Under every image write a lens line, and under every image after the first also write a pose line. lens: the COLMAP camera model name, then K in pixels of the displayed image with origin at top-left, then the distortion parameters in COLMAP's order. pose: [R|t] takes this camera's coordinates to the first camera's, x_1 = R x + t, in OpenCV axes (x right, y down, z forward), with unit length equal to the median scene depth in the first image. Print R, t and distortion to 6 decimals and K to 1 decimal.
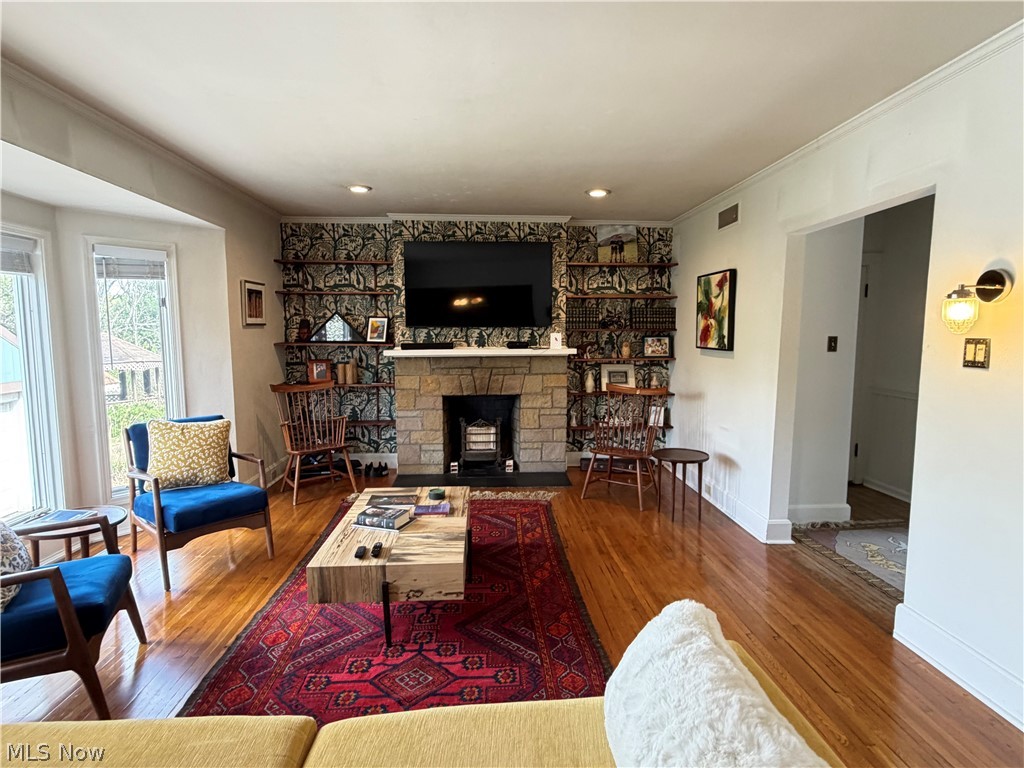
lens RADIAL K [[539.0, 0, 512.0], [0, 539.0, 384.0], [0, 0, 1]] dist [-0.000318, 0.000112]
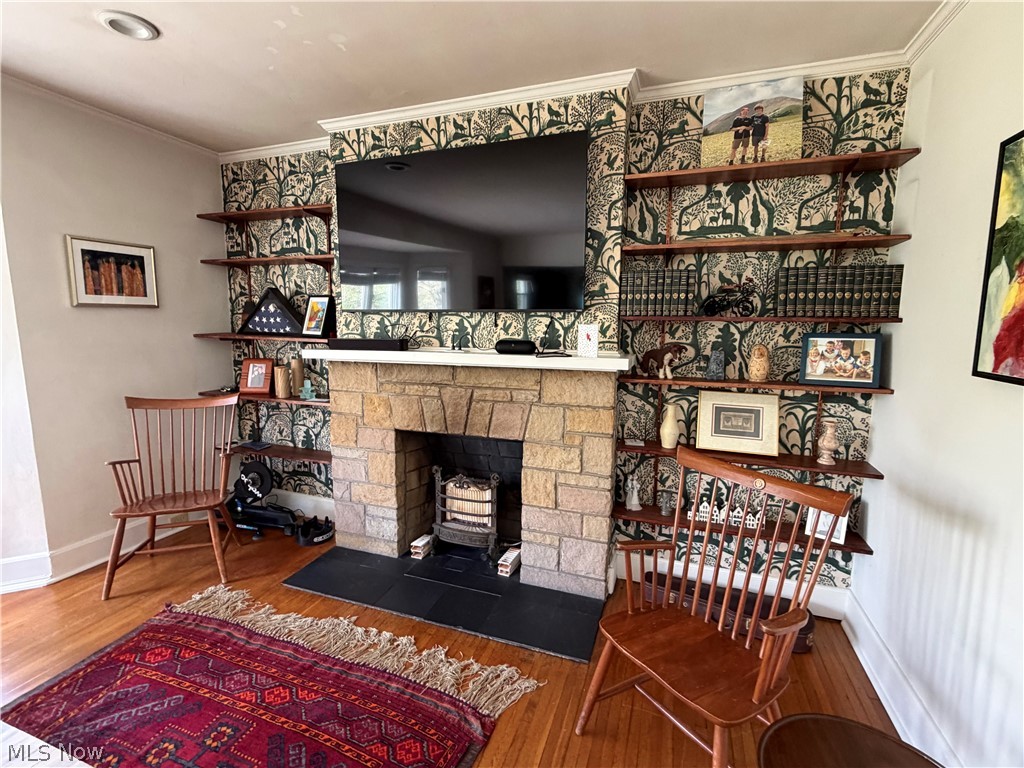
lens RADIAL K [[464.6, 0, 512.0], [0, 464.6, 384.0], [0, 0, 1]] dist [-0.000805, -0.000745]
pose [[0.921153, 0.061052, -0.384383, 0.174970], [-0.049874, 0.997994, 0.038993, -0.052322], [0.385992, -0.016748, 0.922350, 0.570976]]
